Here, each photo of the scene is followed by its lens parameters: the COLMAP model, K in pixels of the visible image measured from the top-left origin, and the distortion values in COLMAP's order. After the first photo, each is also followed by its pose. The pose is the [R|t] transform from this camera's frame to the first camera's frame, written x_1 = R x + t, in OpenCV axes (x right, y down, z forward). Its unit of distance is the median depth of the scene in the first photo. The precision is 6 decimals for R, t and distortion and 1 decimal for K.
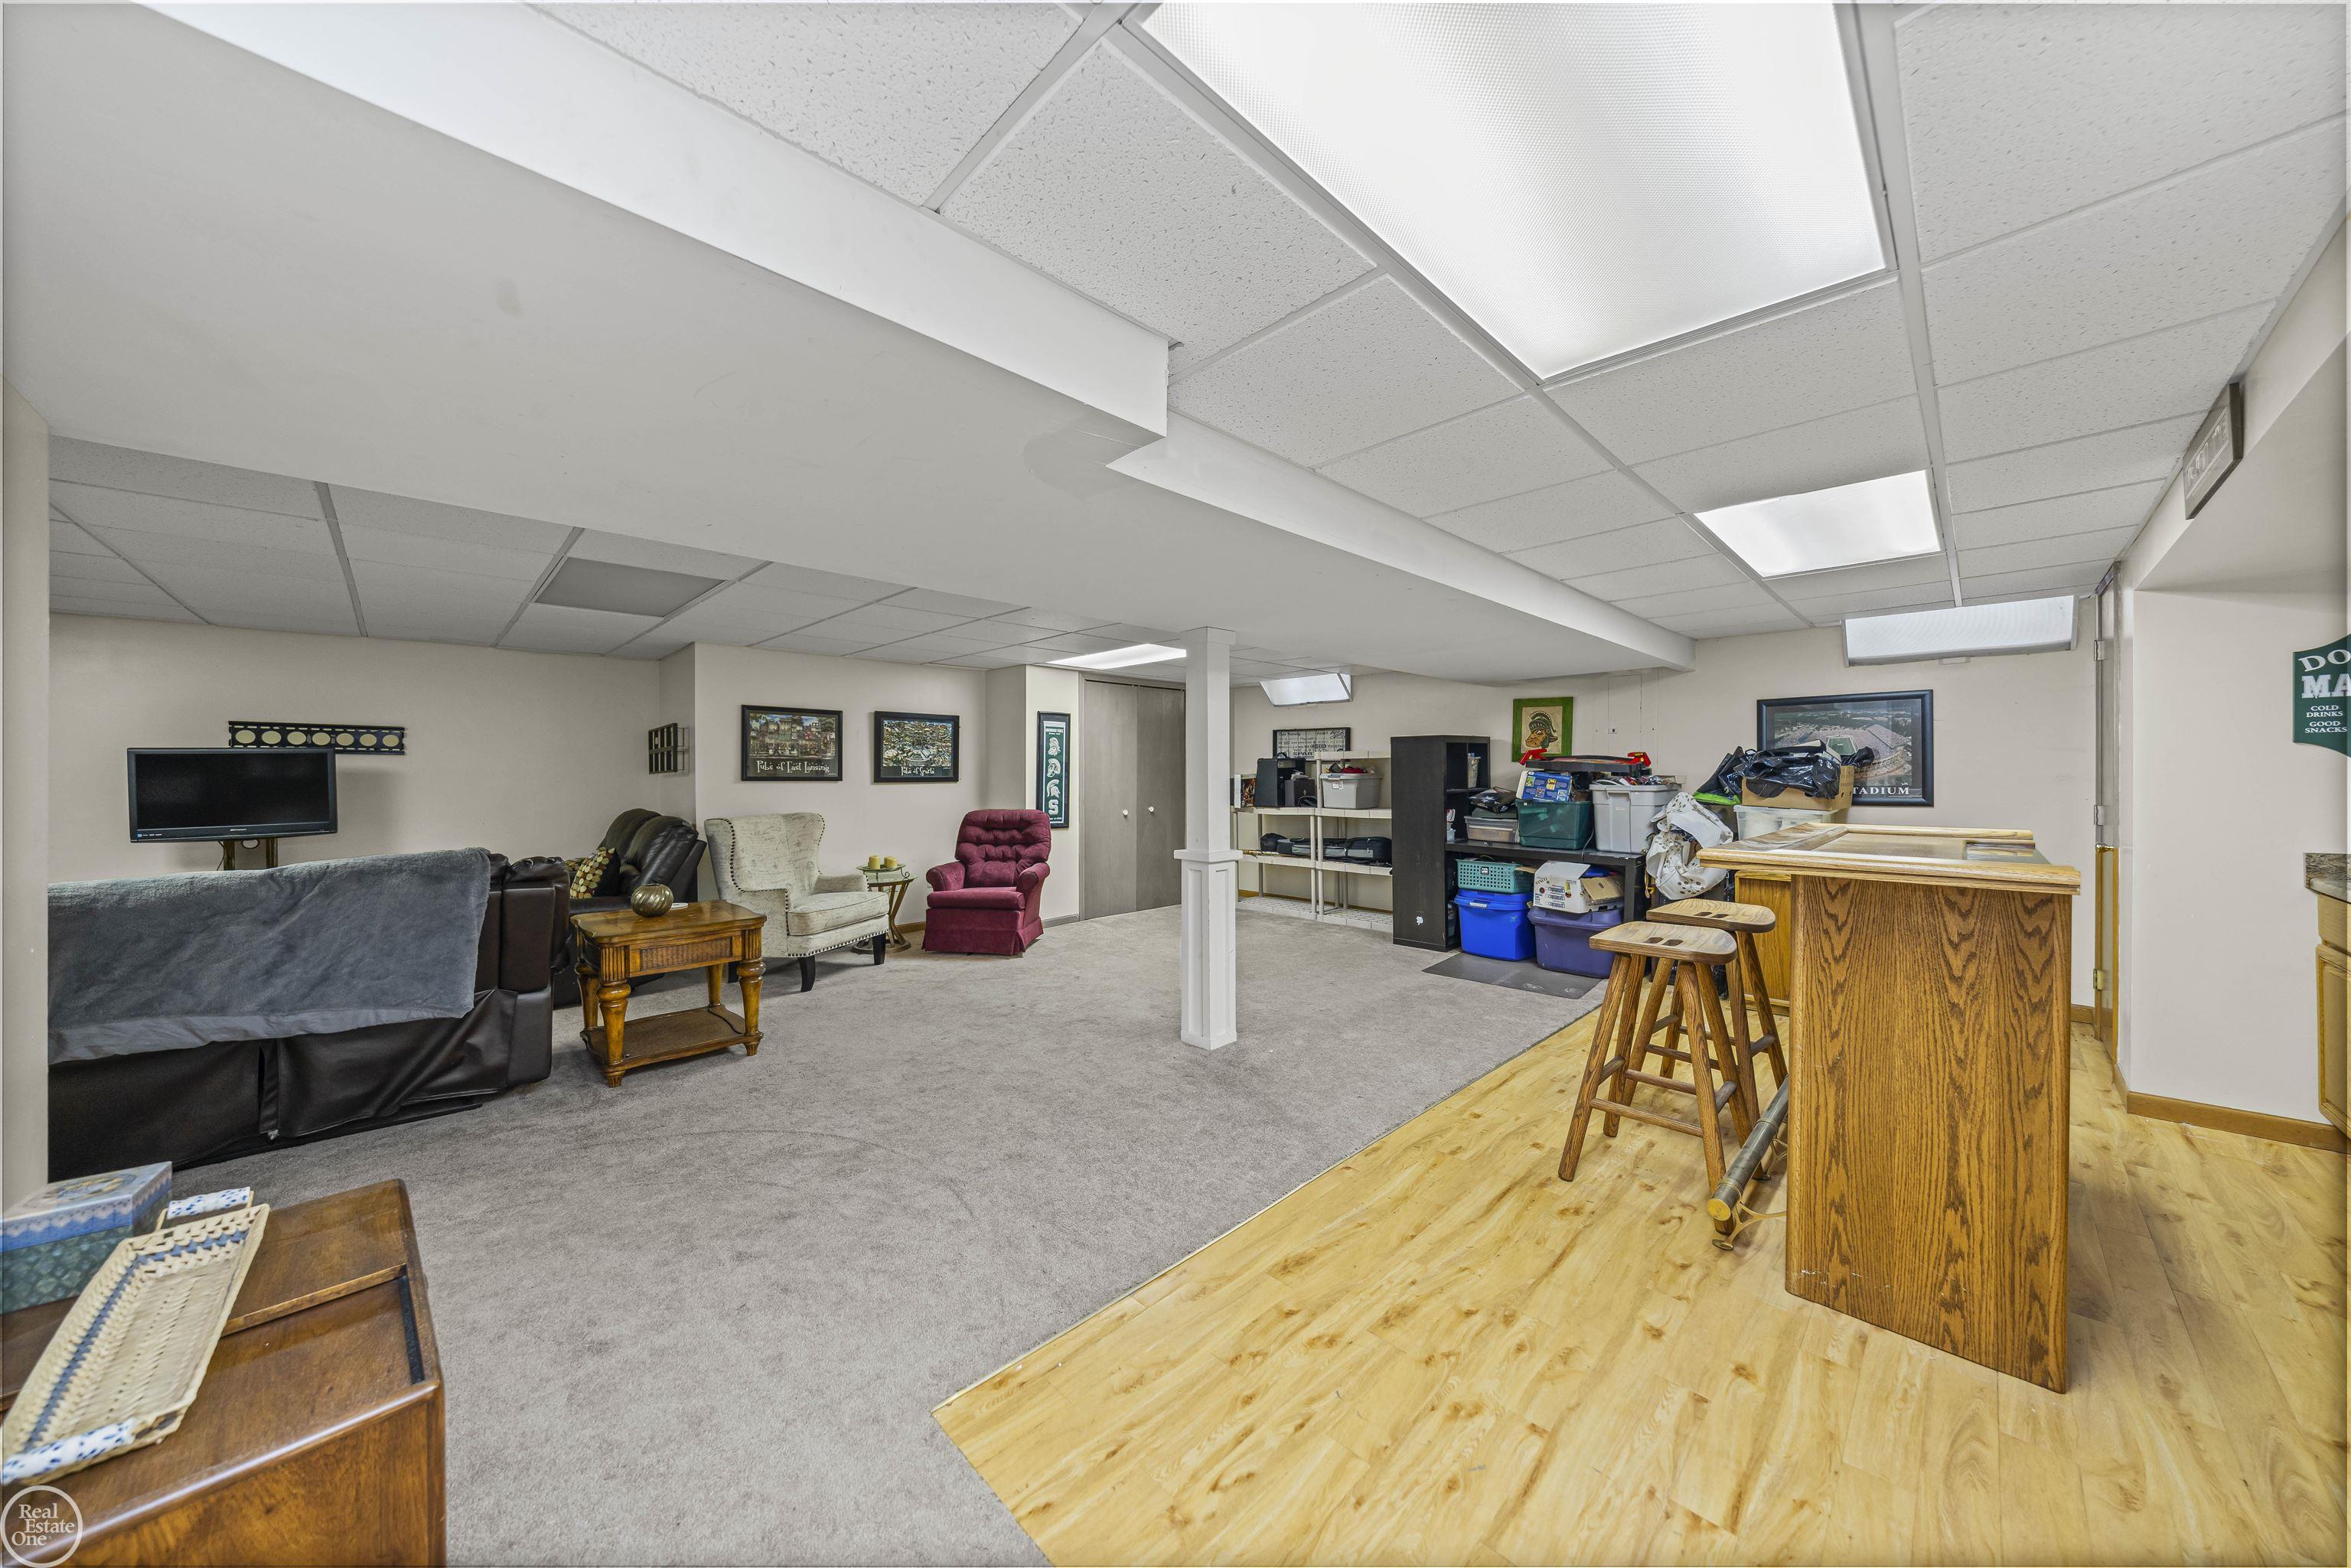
lens RADIAL K [[808.6, 0, 1172.7], [0, 808.6, 764.2], [0, 0, 1]] dist [0.000814, -0.000048]
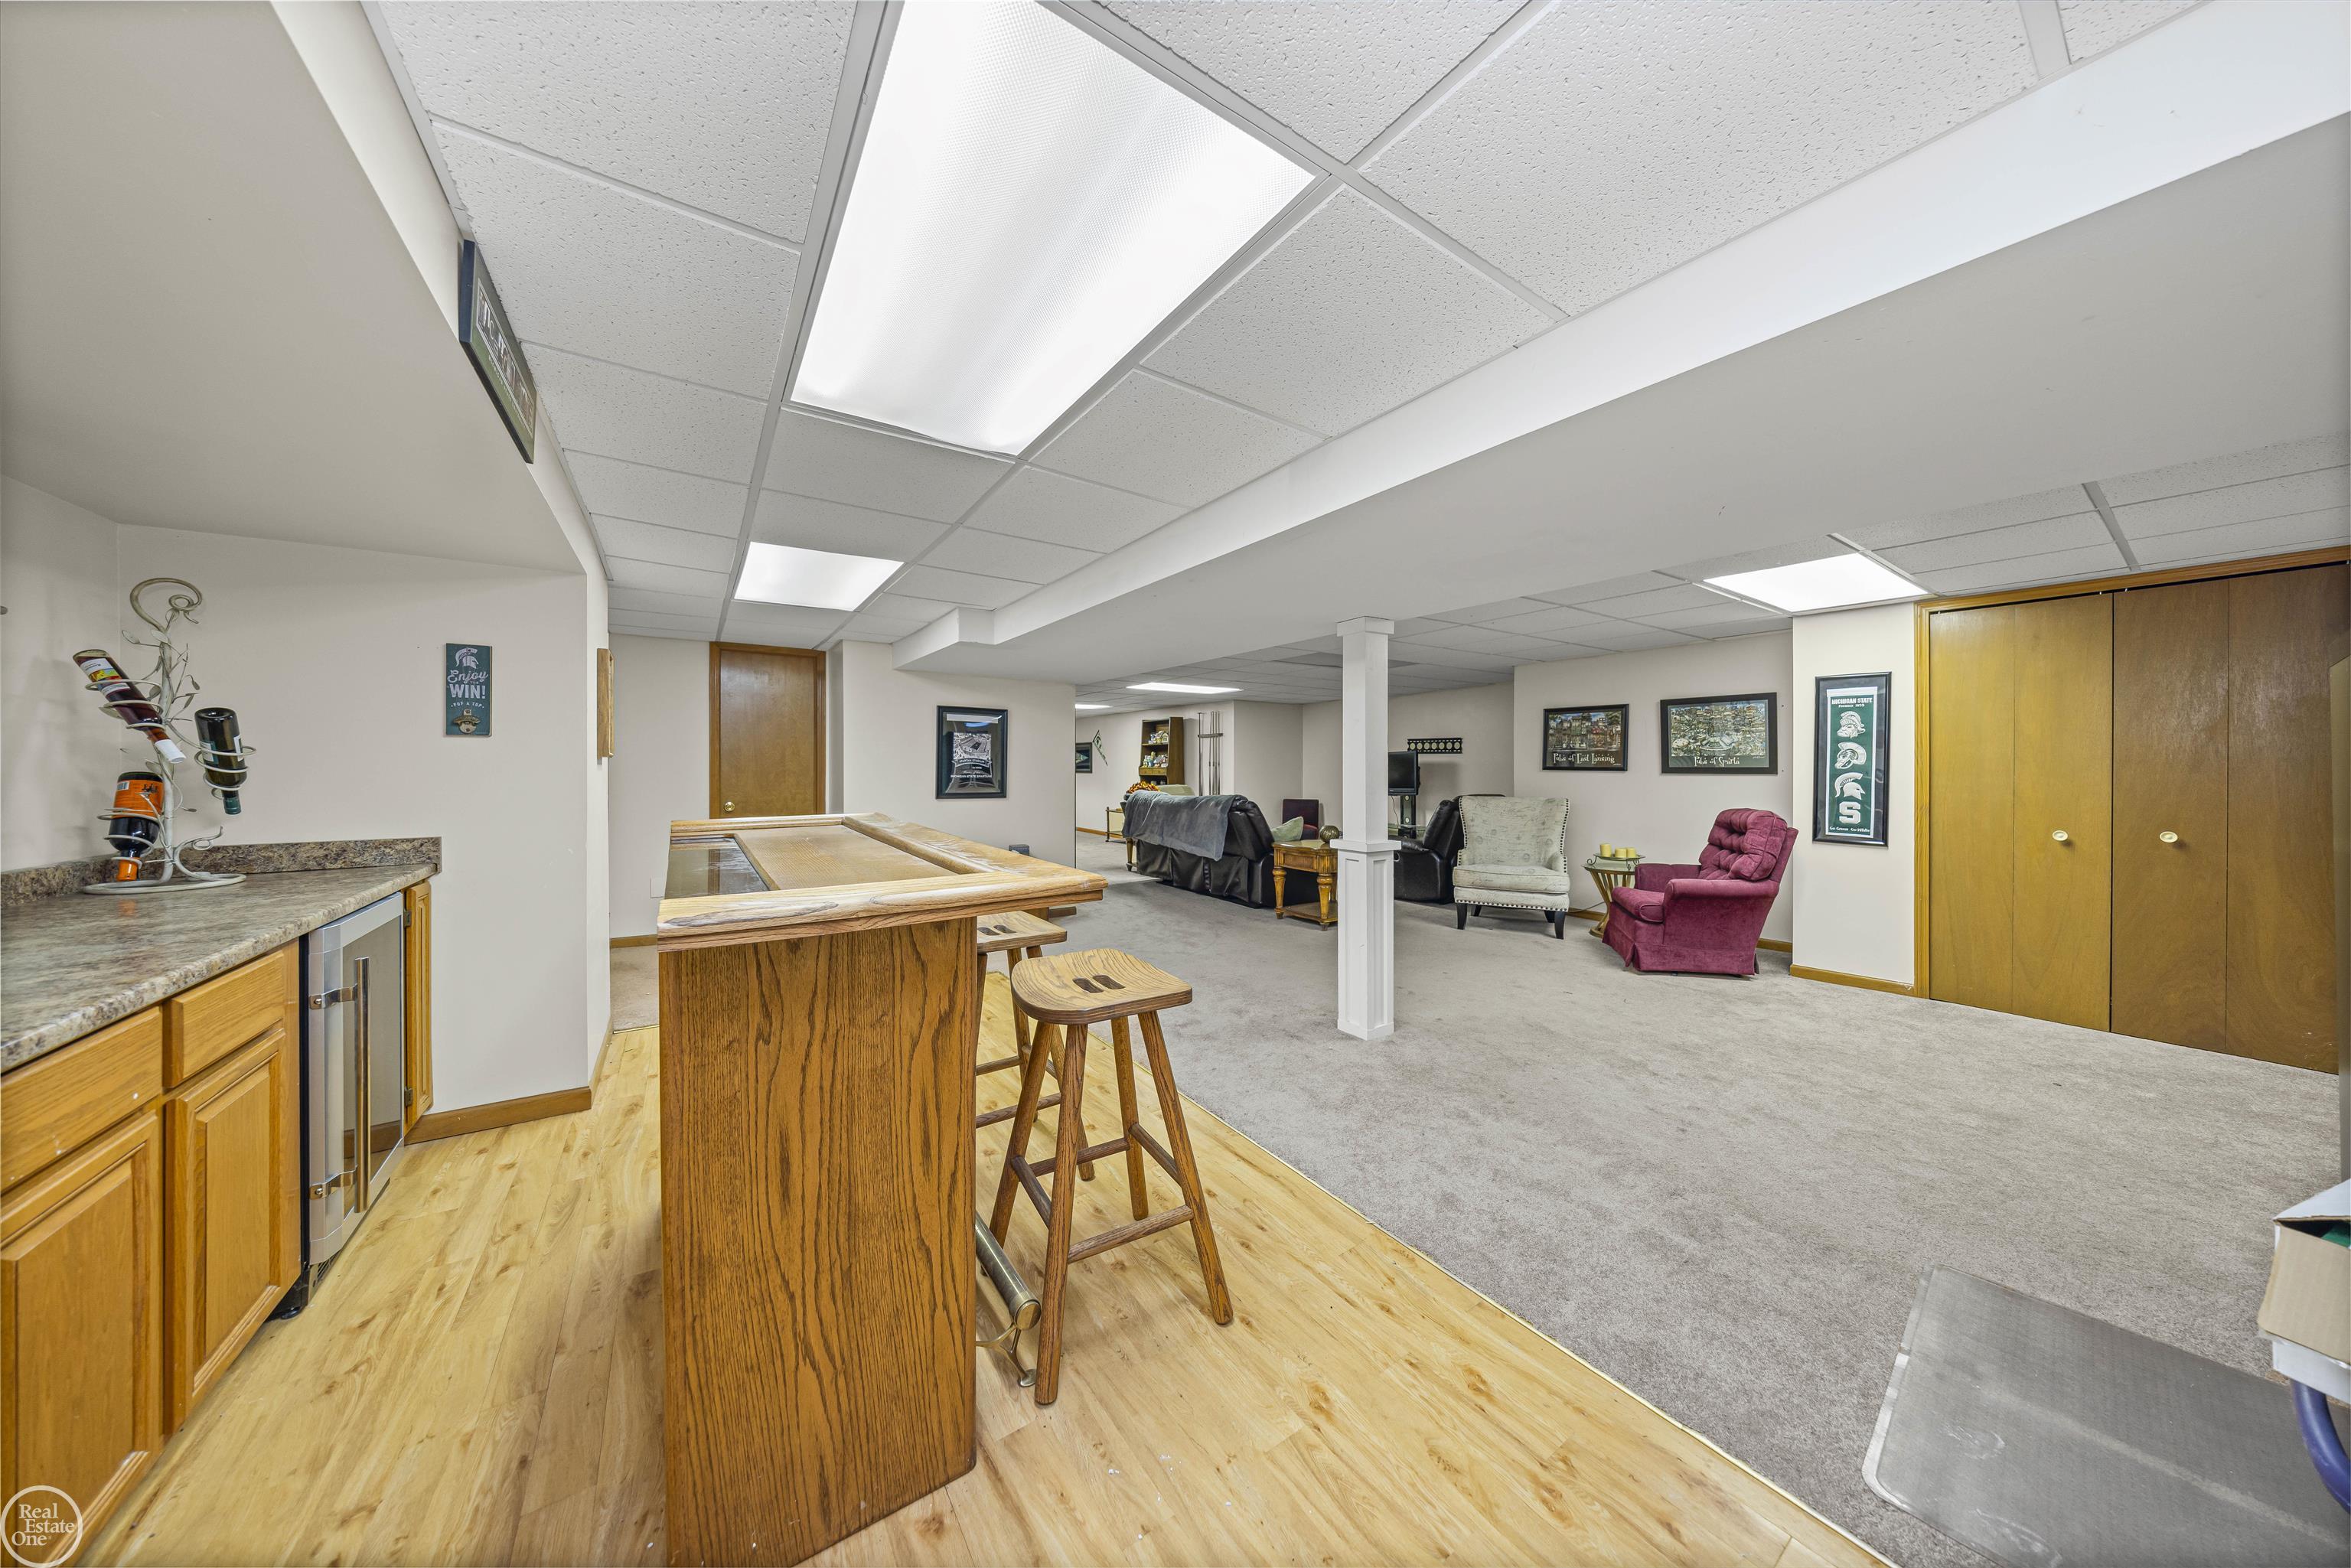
lens RADIAL K [[762.0, 0, 1180.0], [0, 762.0, 749.0], [0, 0, 1]] dist [-0.008674, -0.000057]
pose [[-0.212617, -0.021956, -0.976889, 0.666233], [0.006729, 0.999691, -0.023933, 0.011645], [0.977112, -0.011662, -0.212404, 0.643082]]
